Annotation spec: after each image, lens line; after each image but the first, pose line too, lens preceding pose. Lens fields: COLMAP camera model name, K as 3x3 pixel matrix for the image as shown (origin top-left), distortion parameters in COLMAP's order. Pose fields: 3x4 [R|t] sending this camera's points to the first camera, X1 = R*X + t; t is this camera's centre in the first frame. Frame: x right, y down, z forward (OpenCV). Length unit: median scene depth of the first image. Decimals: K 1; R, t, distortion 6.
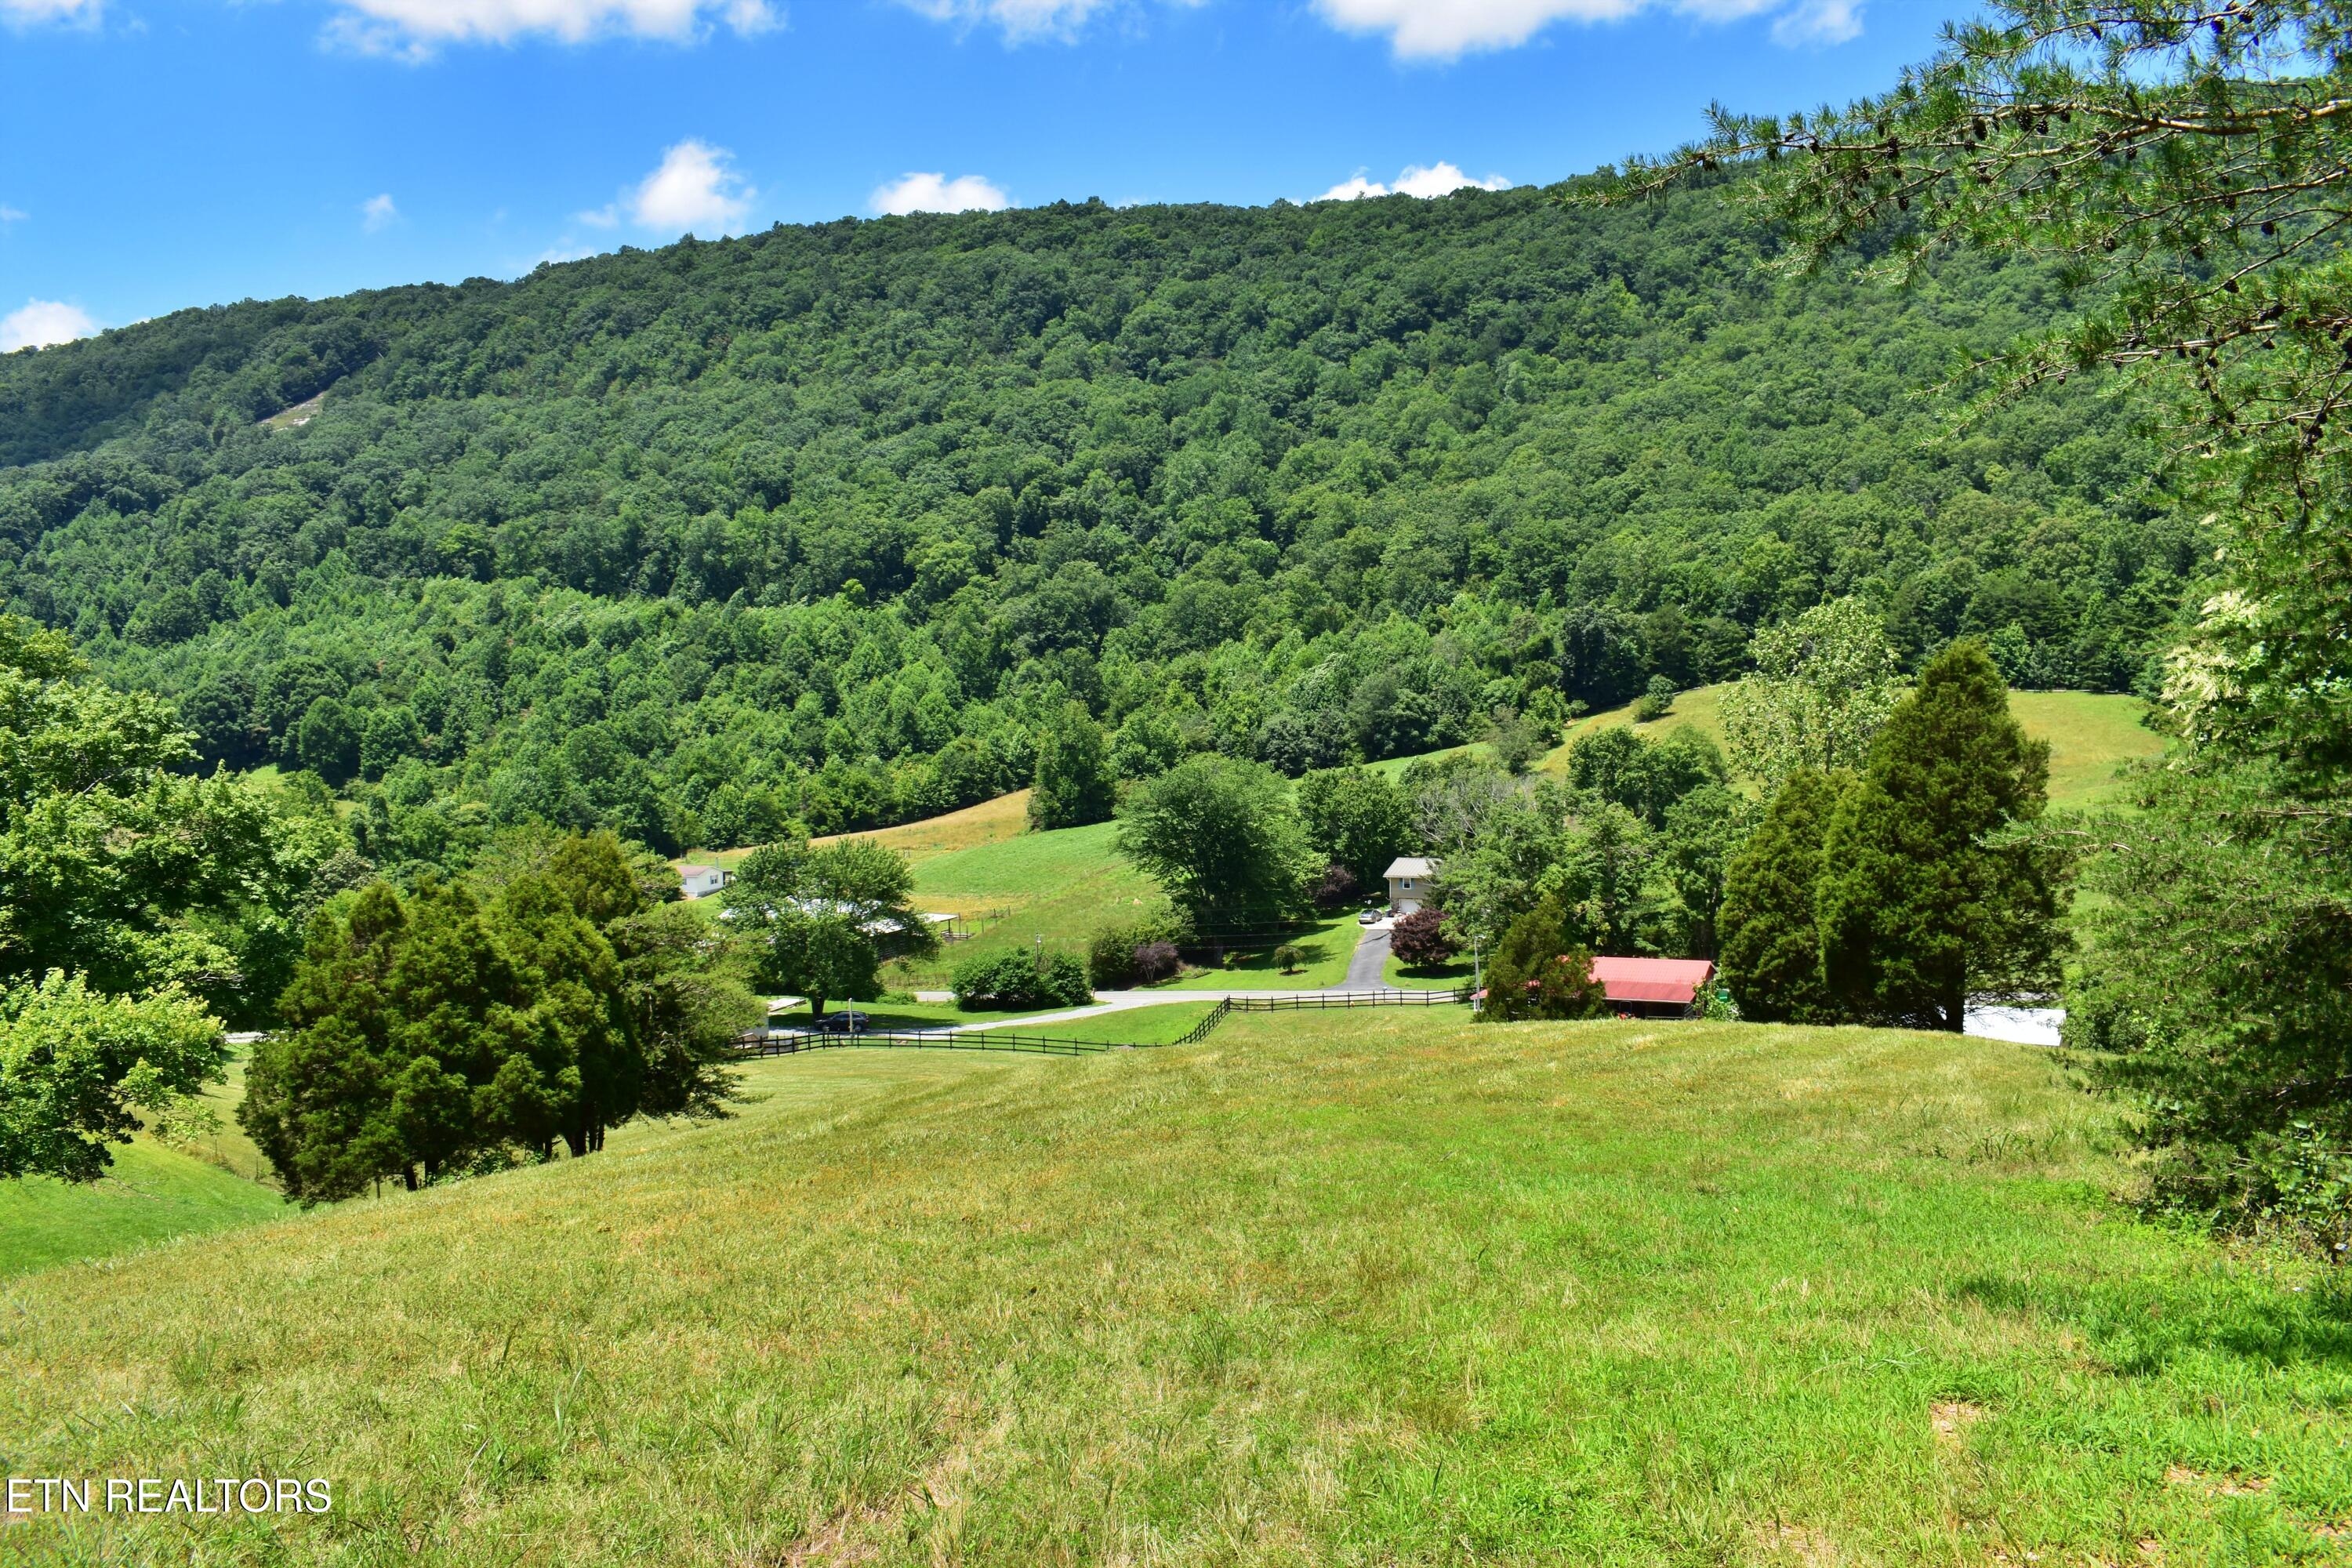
lens RADIAL K [[1890.9, 0, 1183.6], [0, 1890.9, 774.1], [0, 0, 1]] dist [-0.096141, 0.002651]
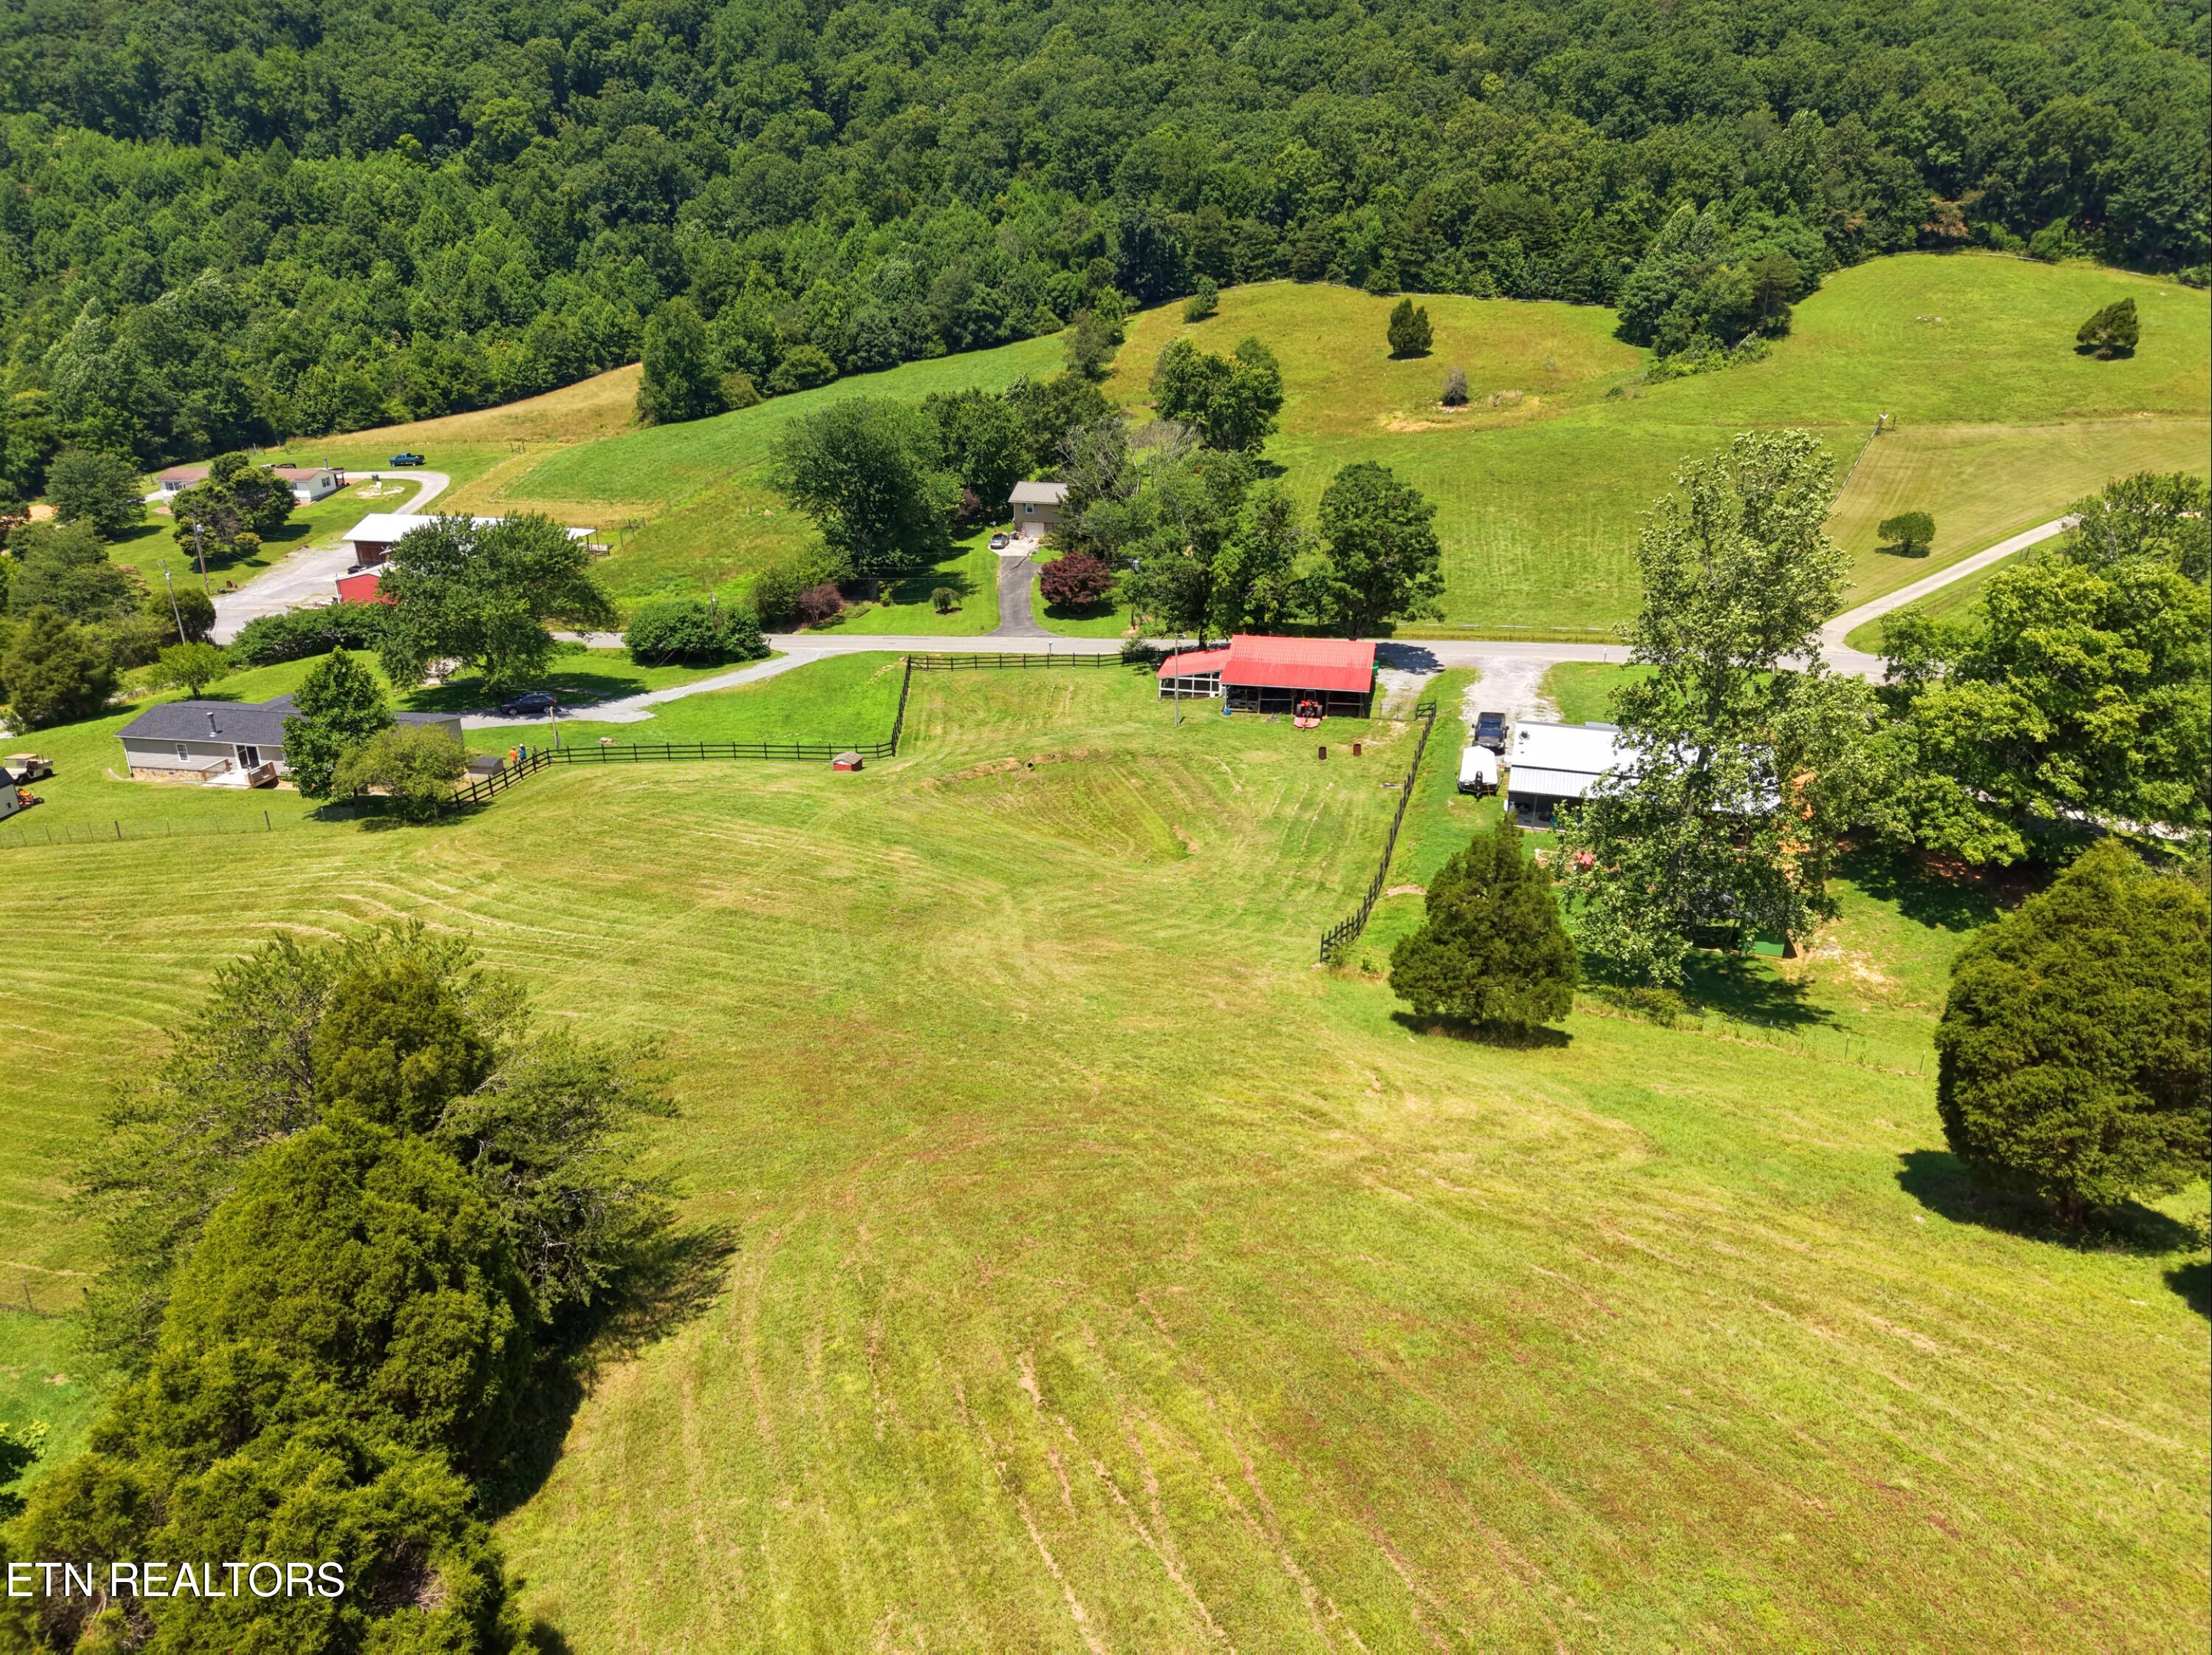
lens RADIAL K [[1477.8, 0, 1103.3], [0, 1477.8, 823.0], [0, 0, 1]] dist [0.023627, -0.021194]
pose [[0.970195, -0.067427, 0.232756, -0.028265], [-0.013991, 0.943319, 0.331591, -0.028742], [-0.241921, -0.324965, 0.914260, 0.070355]]
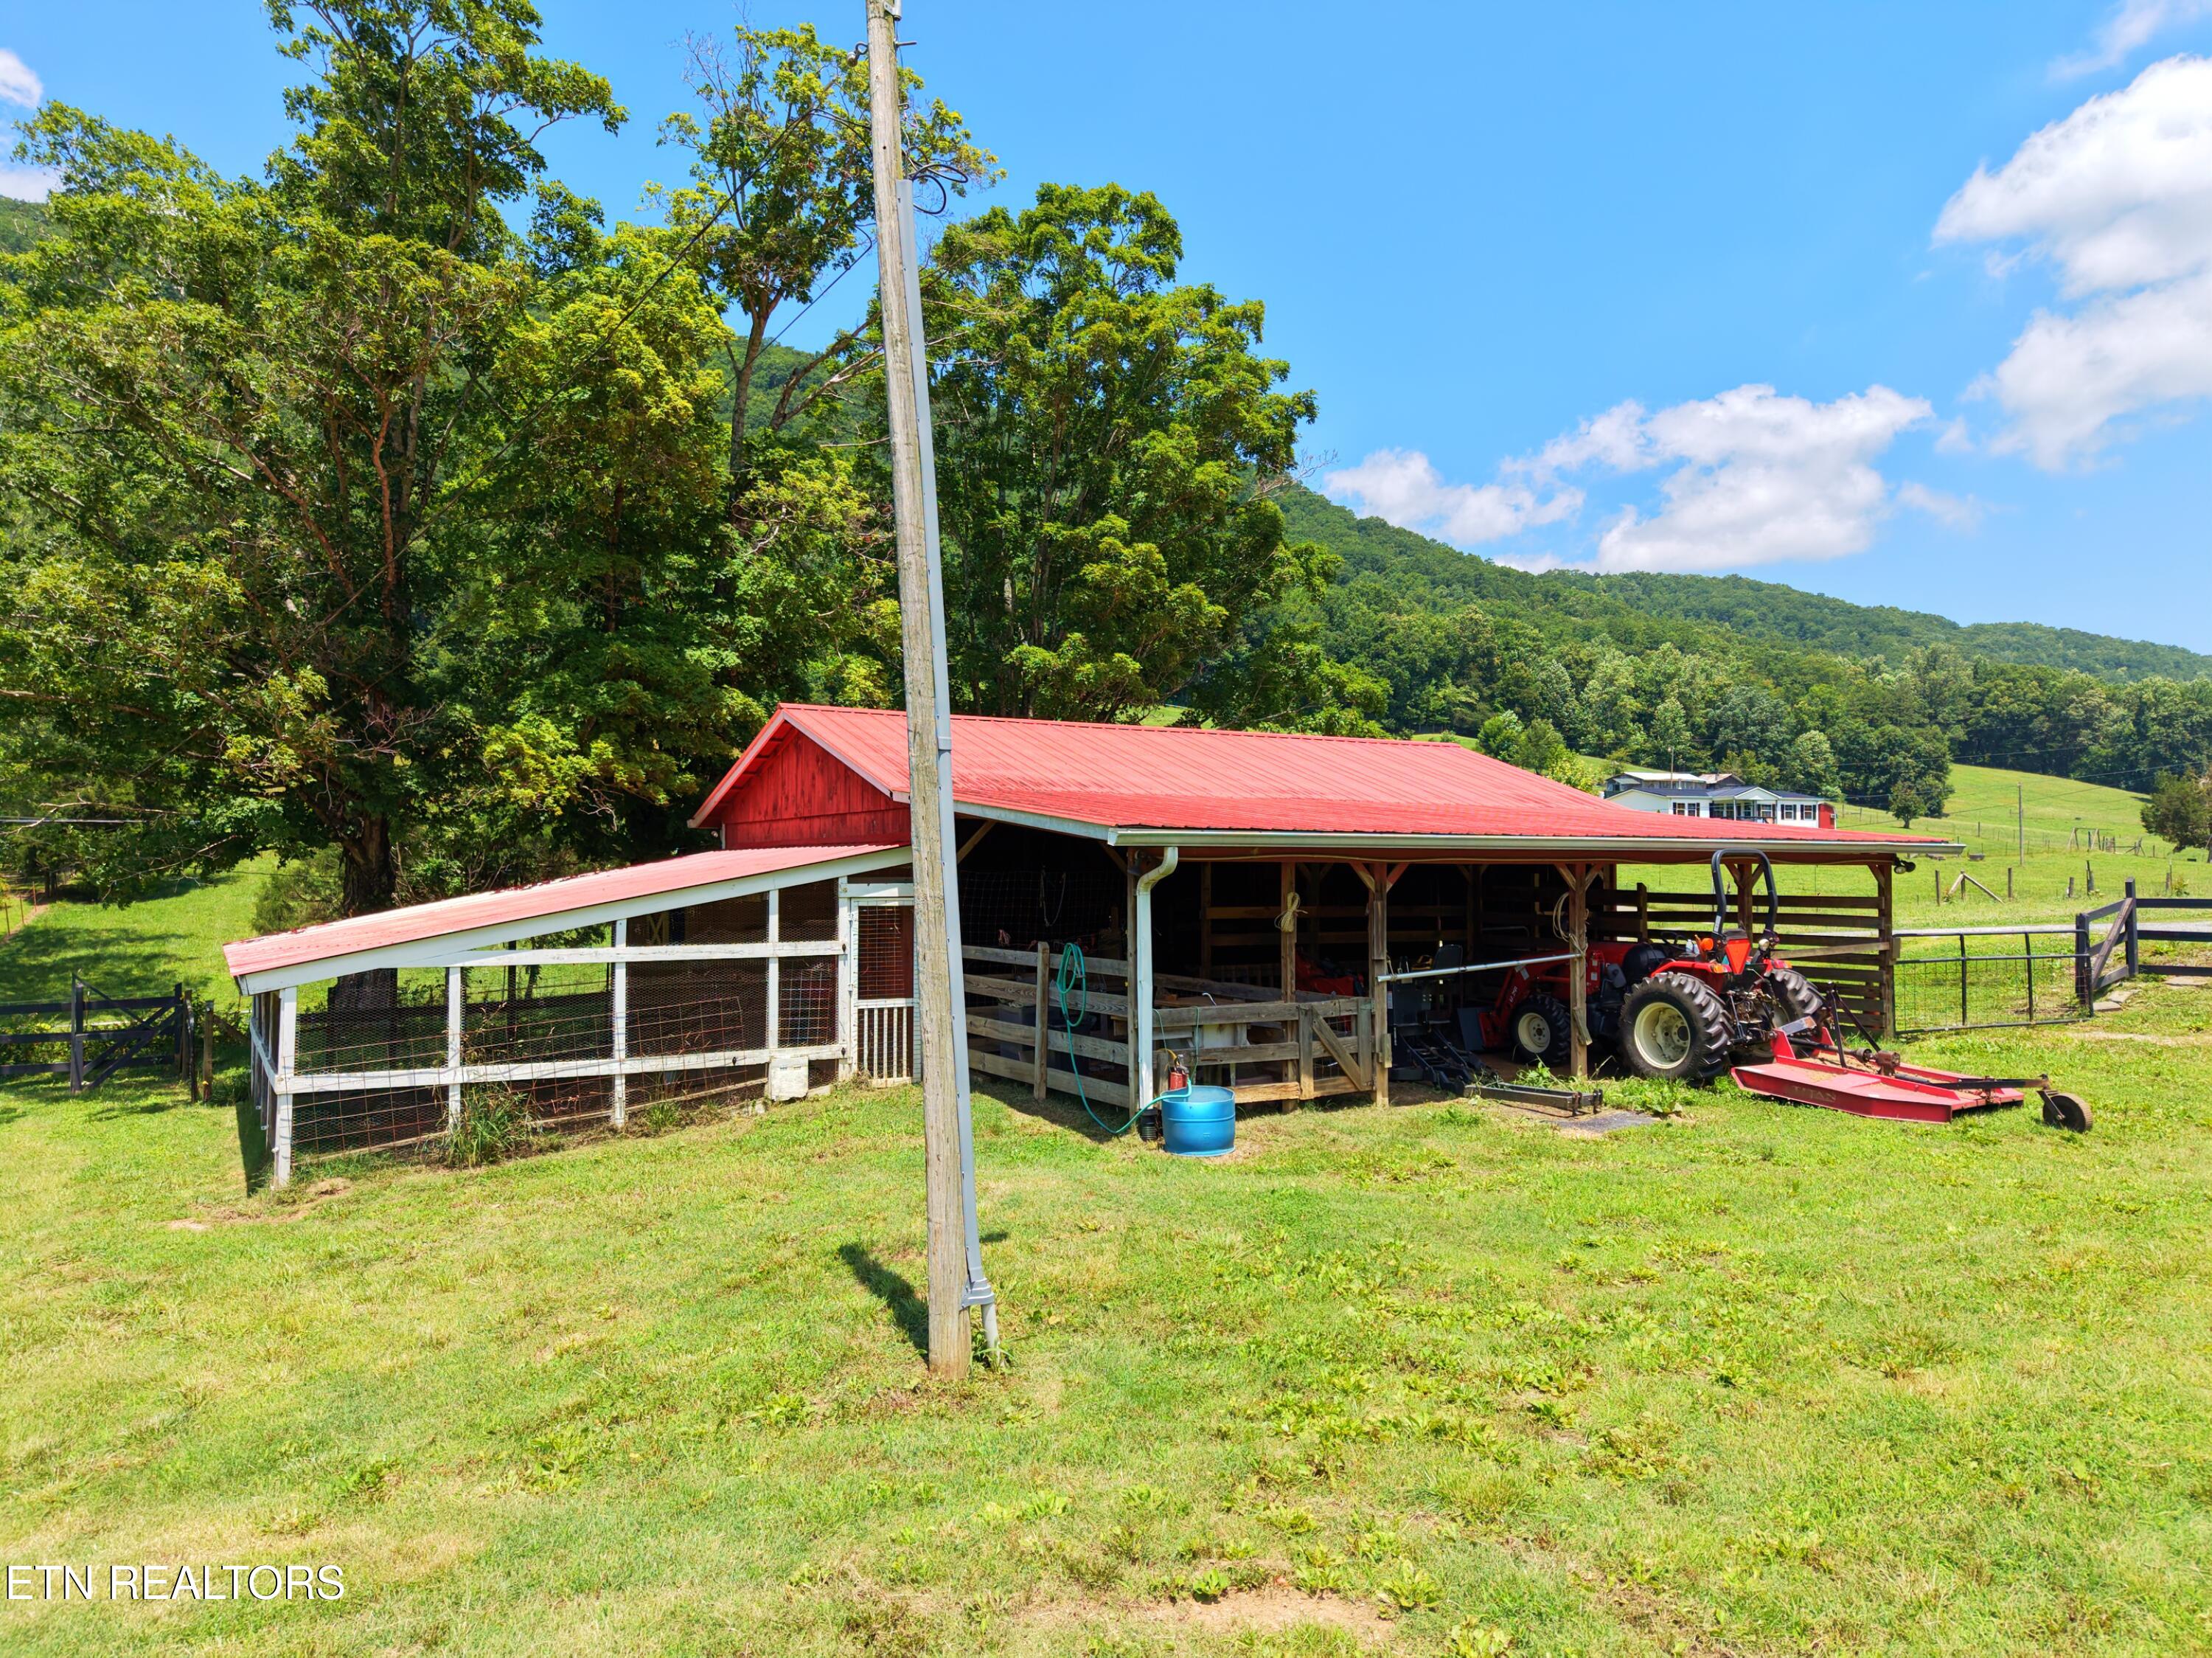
lens RADIAL K [[1475.9, 0, 1098.9], [0, 1475.9, 830.4], [0, 0, 1]] dist [0.048872, -0.057146]
pose [[0.549082, 0.040729, 0.834776, 0.036459], [0.020337, 0.997865, -0.062063, 0.040276], [-0.835521, 0.051055, 0.547081, 0.313968]]
